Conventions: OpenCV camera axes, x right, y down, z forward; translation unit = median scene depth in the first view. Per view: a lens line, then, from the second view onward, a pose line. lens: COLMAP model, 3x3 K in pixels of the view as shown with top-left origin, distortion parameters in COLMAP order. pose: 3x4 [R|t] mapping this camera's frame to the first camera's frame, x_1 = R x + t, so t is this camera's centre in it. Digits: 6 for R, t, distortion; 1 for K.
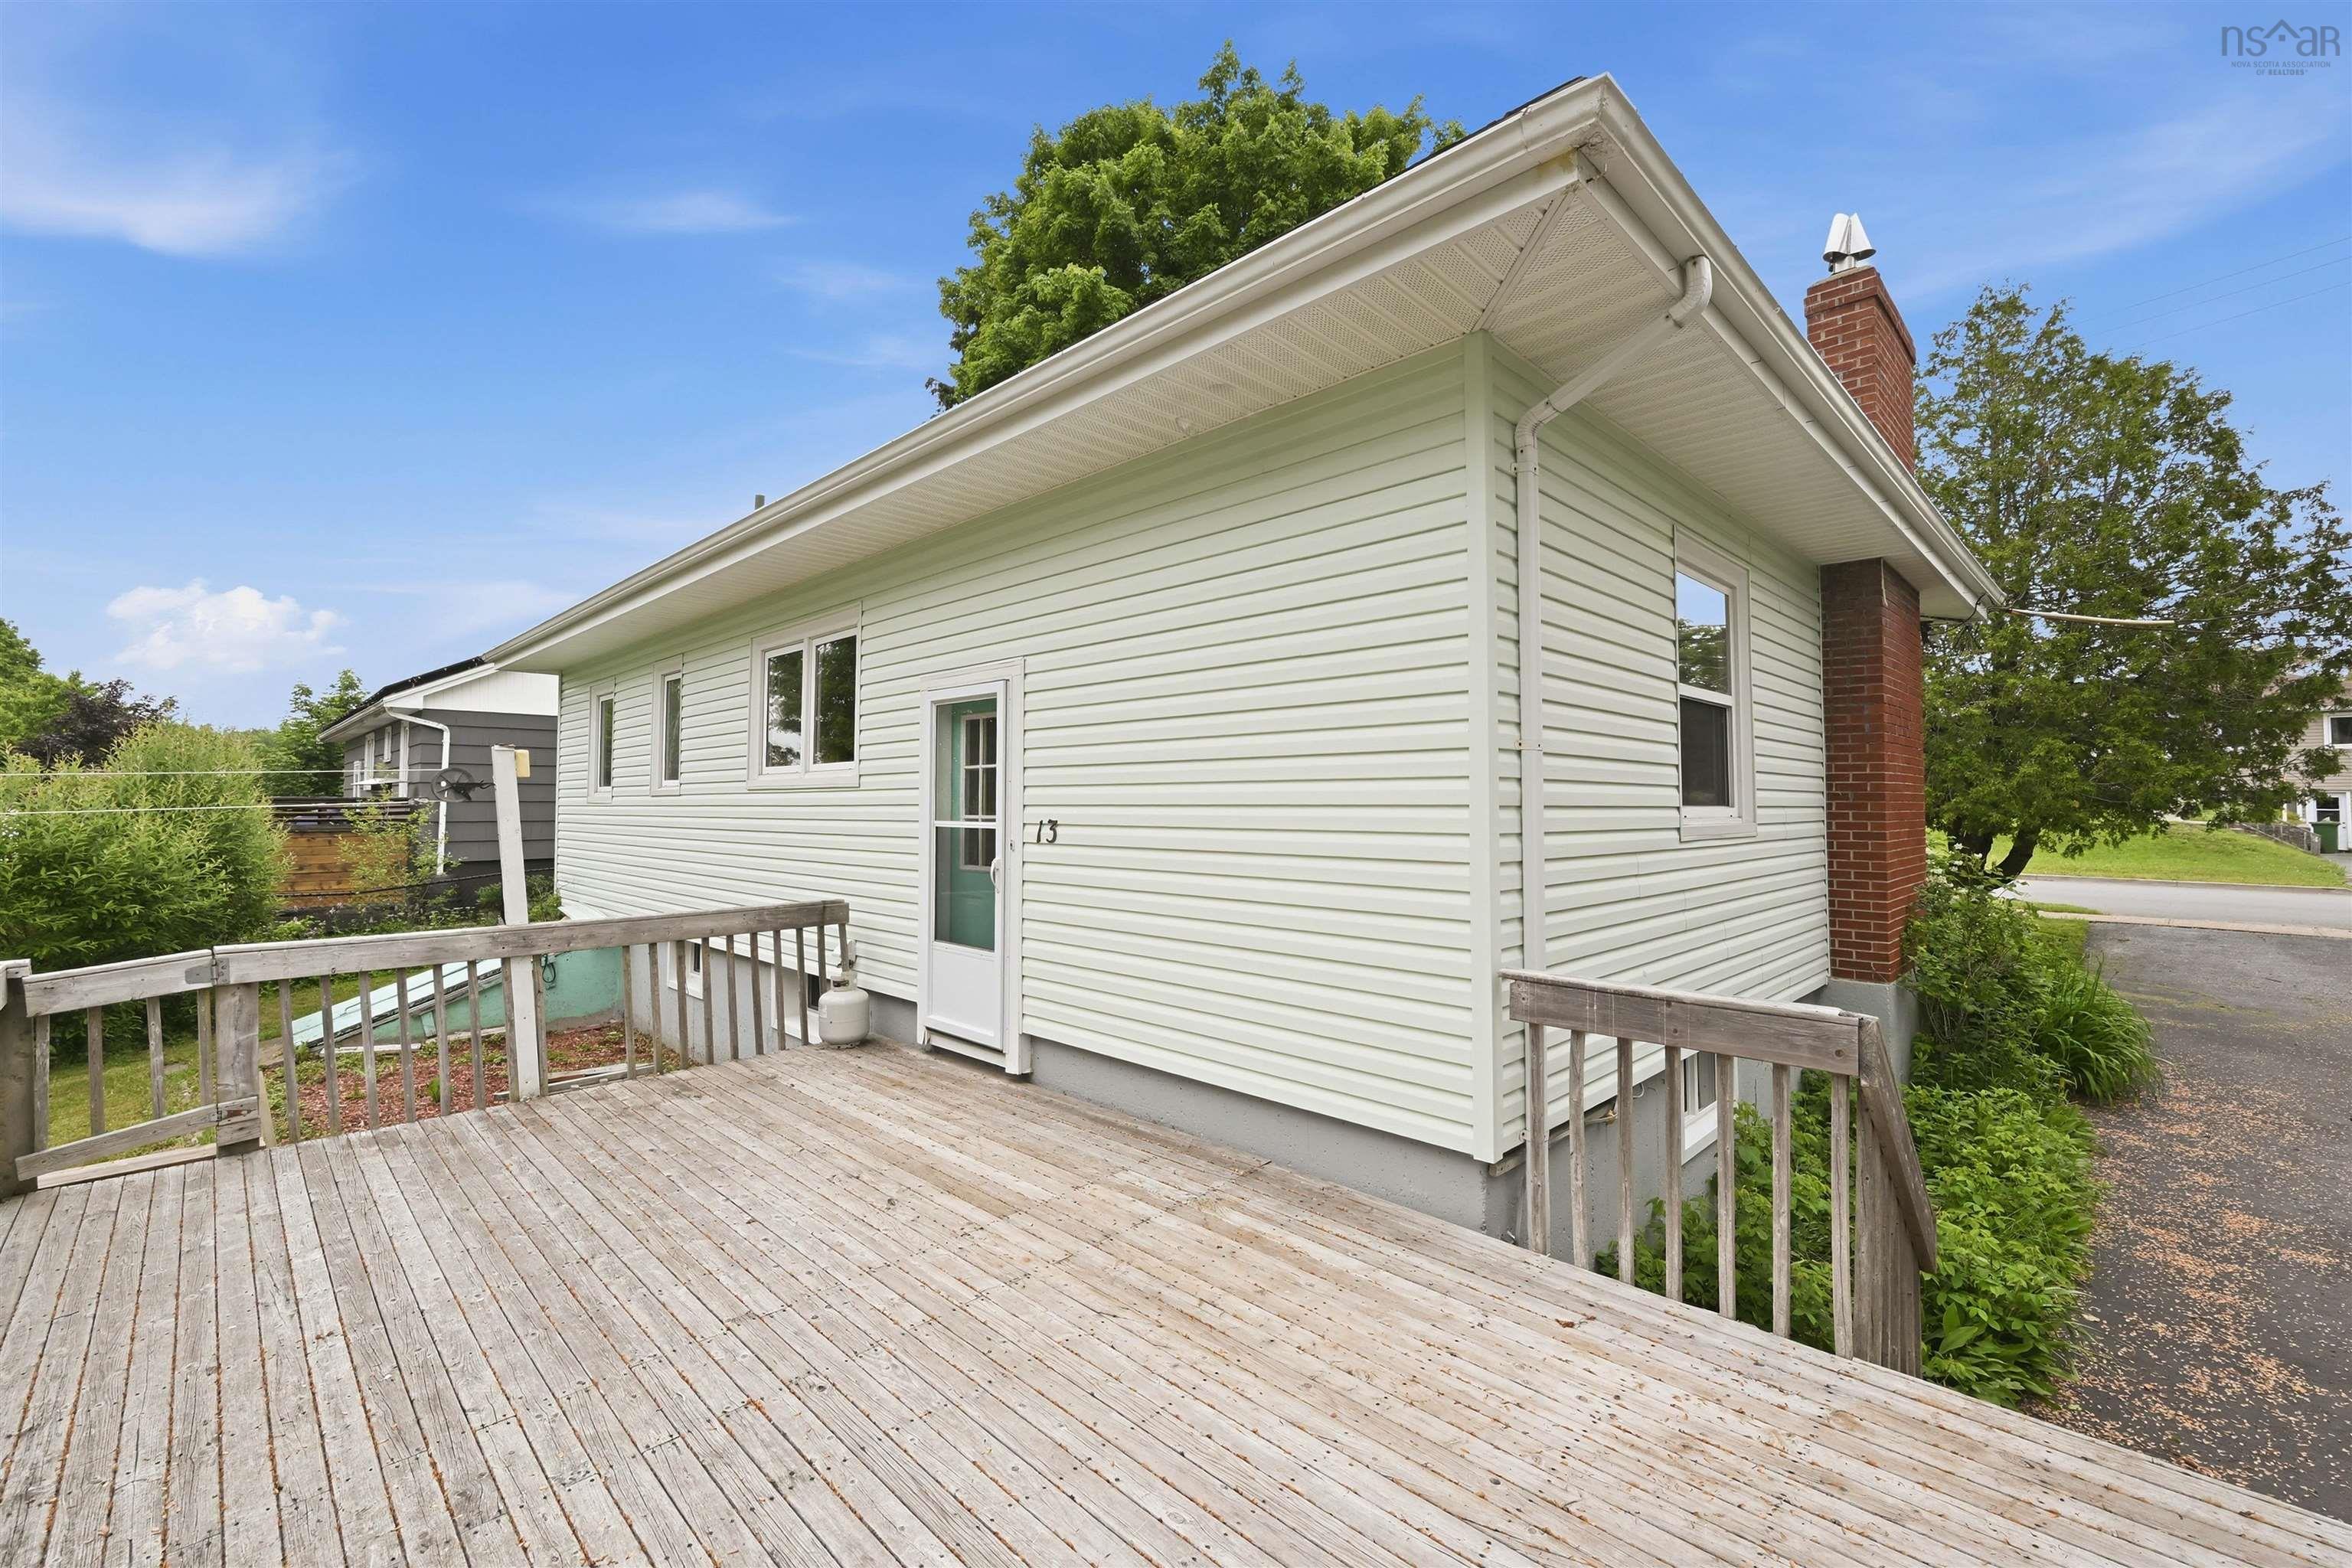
lens RADIAL K [[983.3, 0, 1179.2], [0, 983.3, 780.0], [0, 0, 1]] dist [-0.002828, 0.000647]
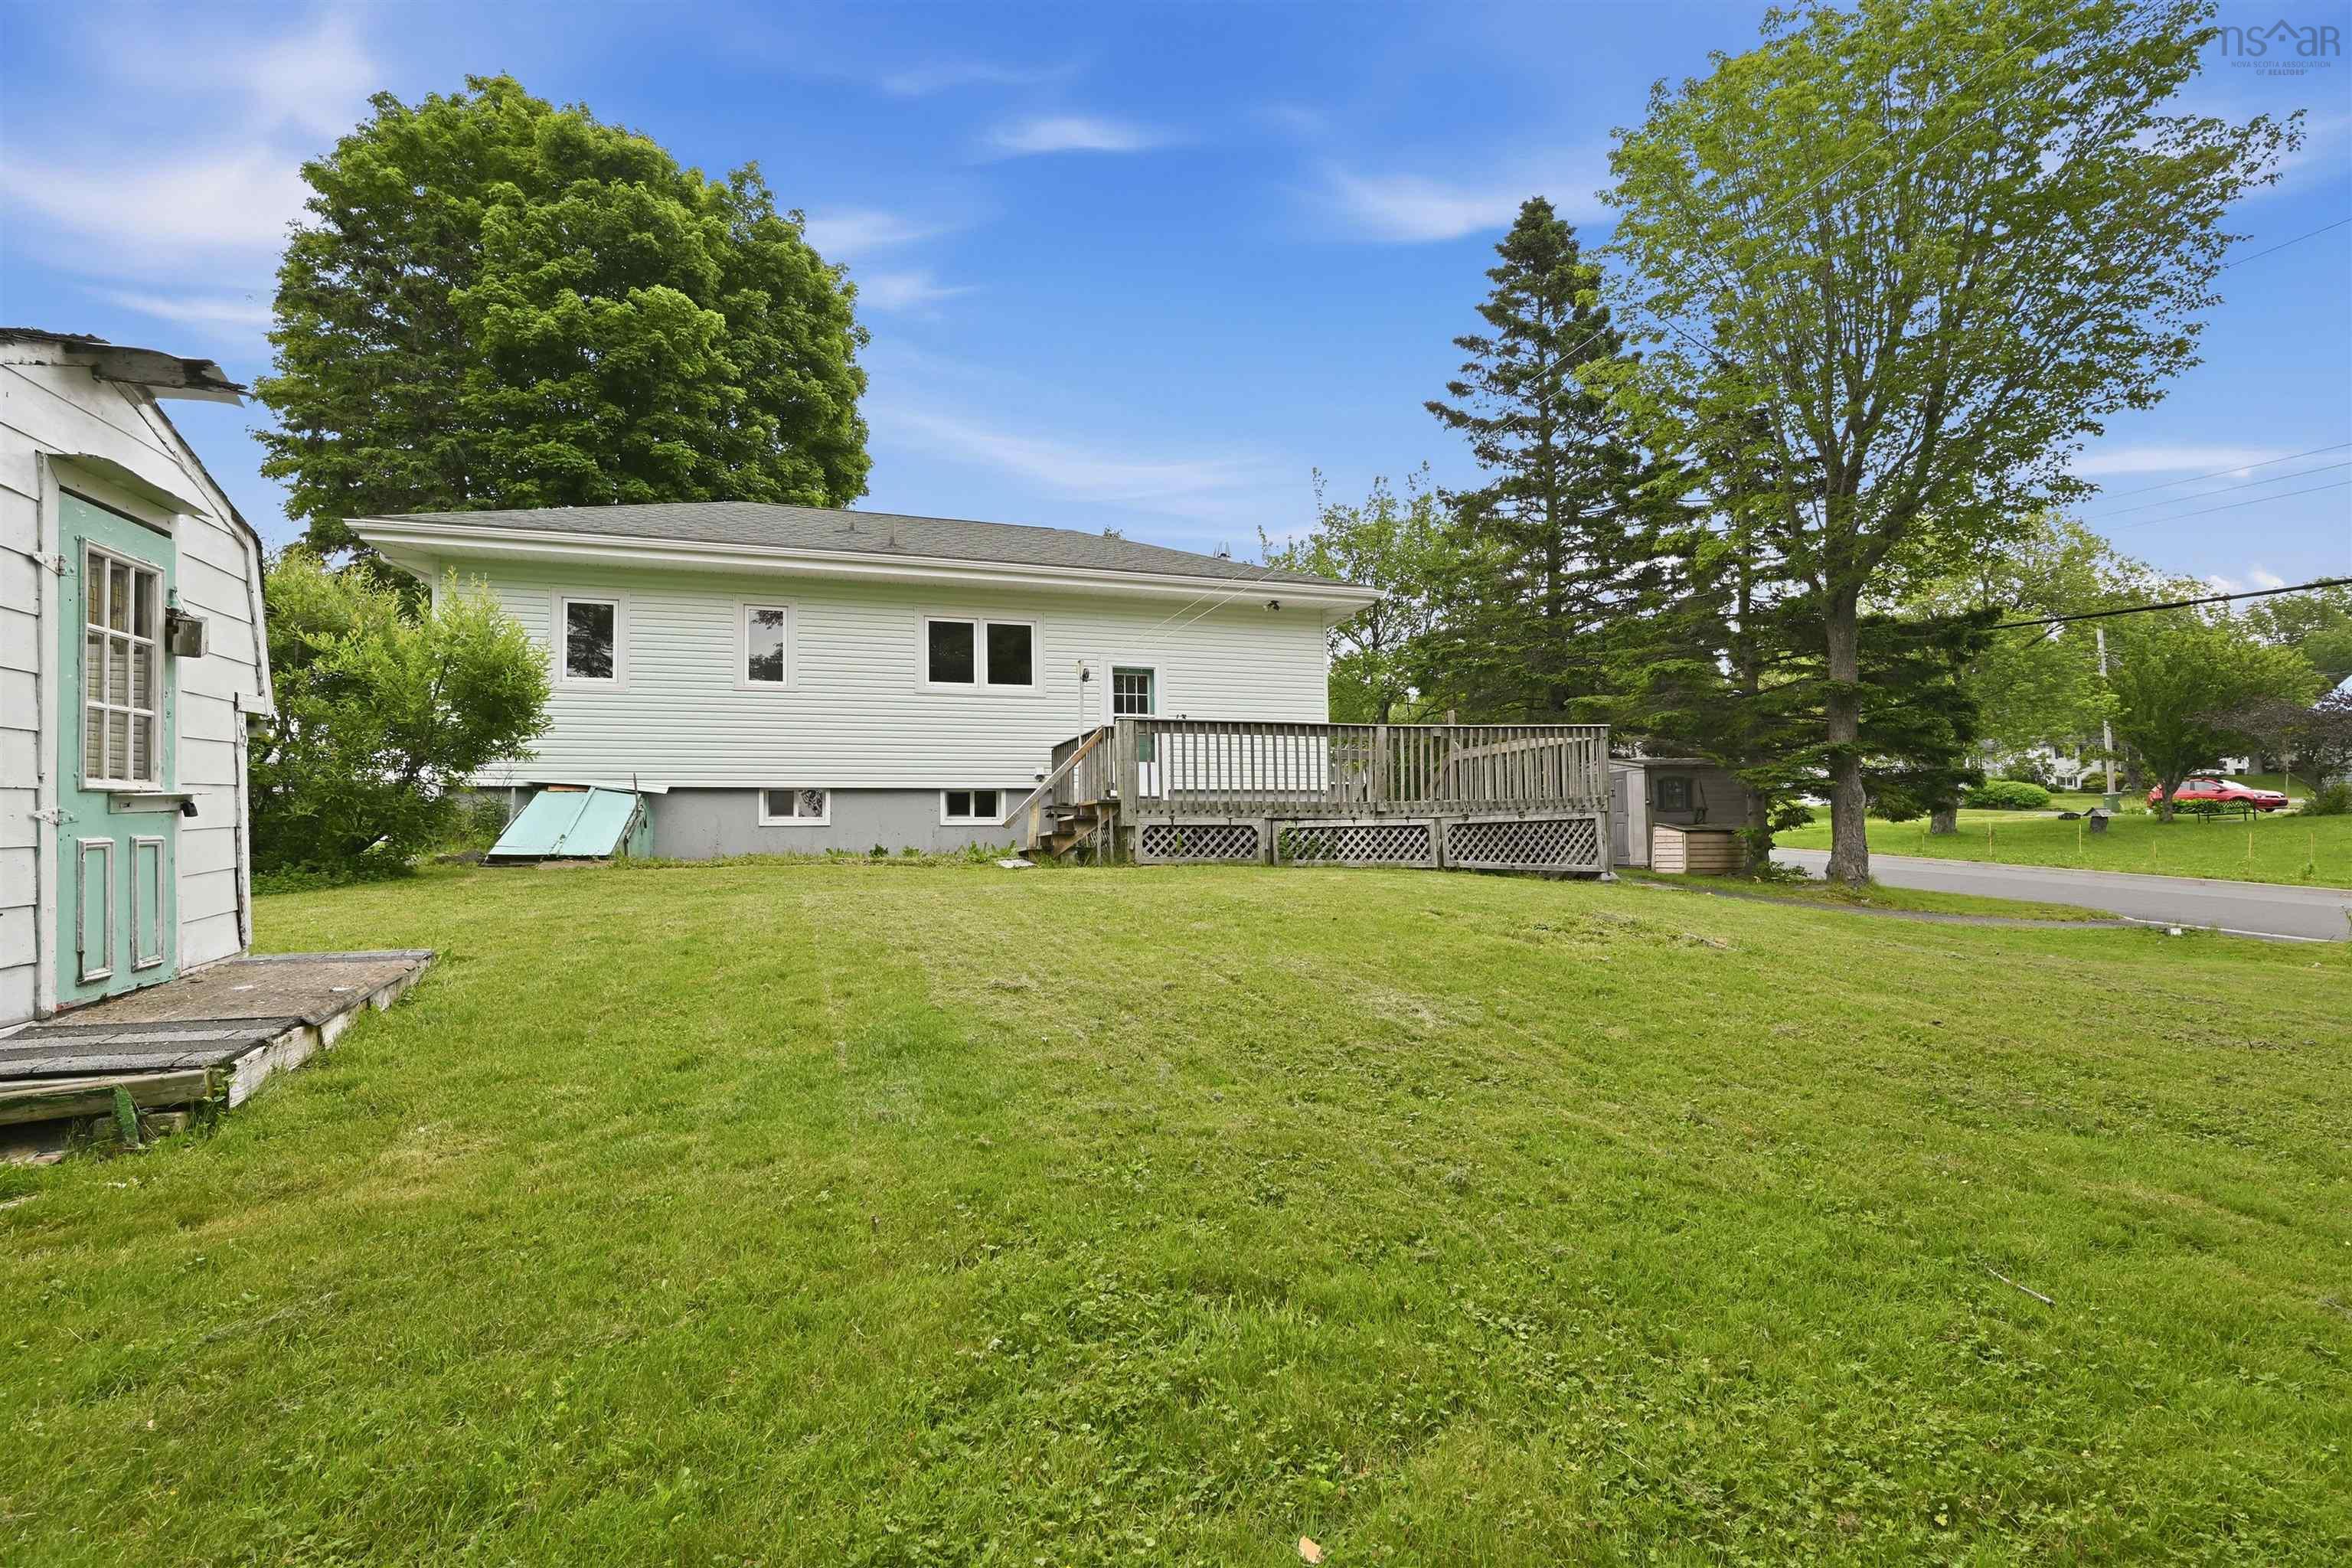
lens RADIAL K [[1073.8, 0, 1169.3], [0, 1073.8, 797.0], [0, 0, 1]] dist [0.000121, 0.000523]
pose [[0.457707, 0.028135, 0.888658, -3.037429], [-0.013623, 0.999604, -0.024631, 0.370593], [-0.888999, -0.000832, 0.457909, -0.432464]]
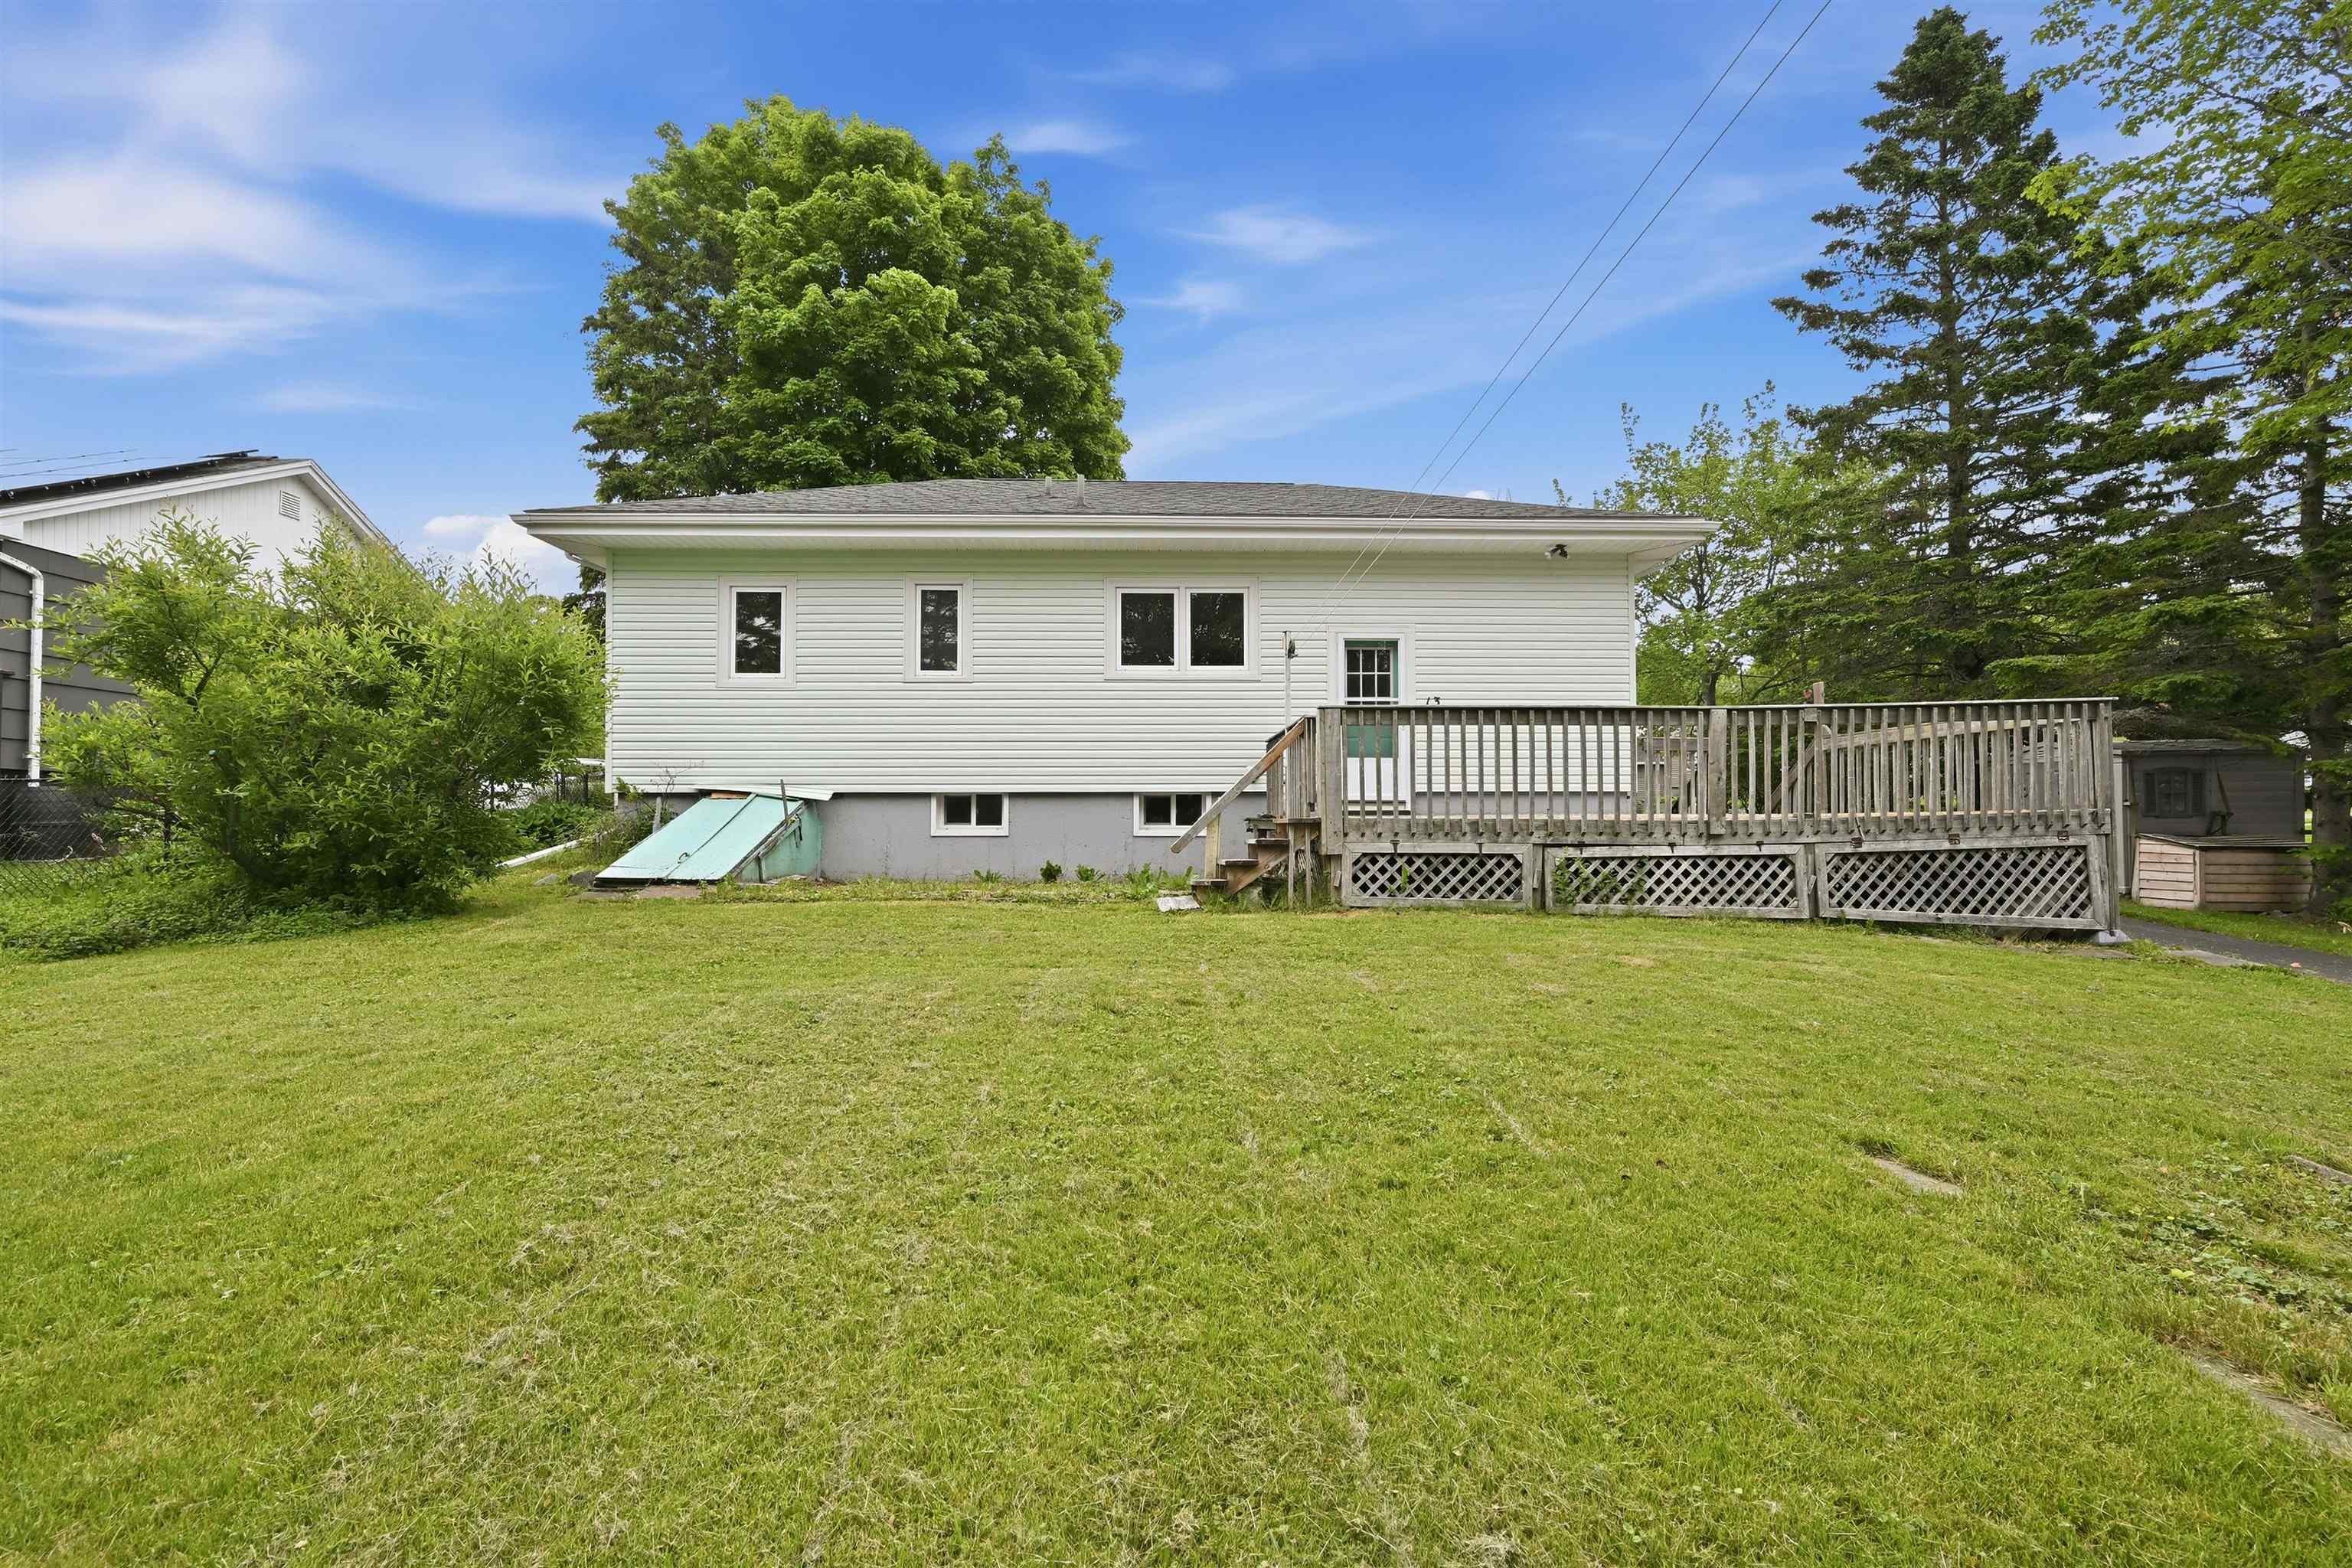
lens RADIAL K [[983.9, 0, 1189.2], [0, 983.9, 803.9], [0, 0, 1]] dist [0.000314, -0.000354]
pose [[0.687578, 0.004102, 0.726099, -2.252832], [-0.016908, 0.999803, 0.010362, 0.281866], [-0.725914, -0.019401, 0.687512, -0.177000]]
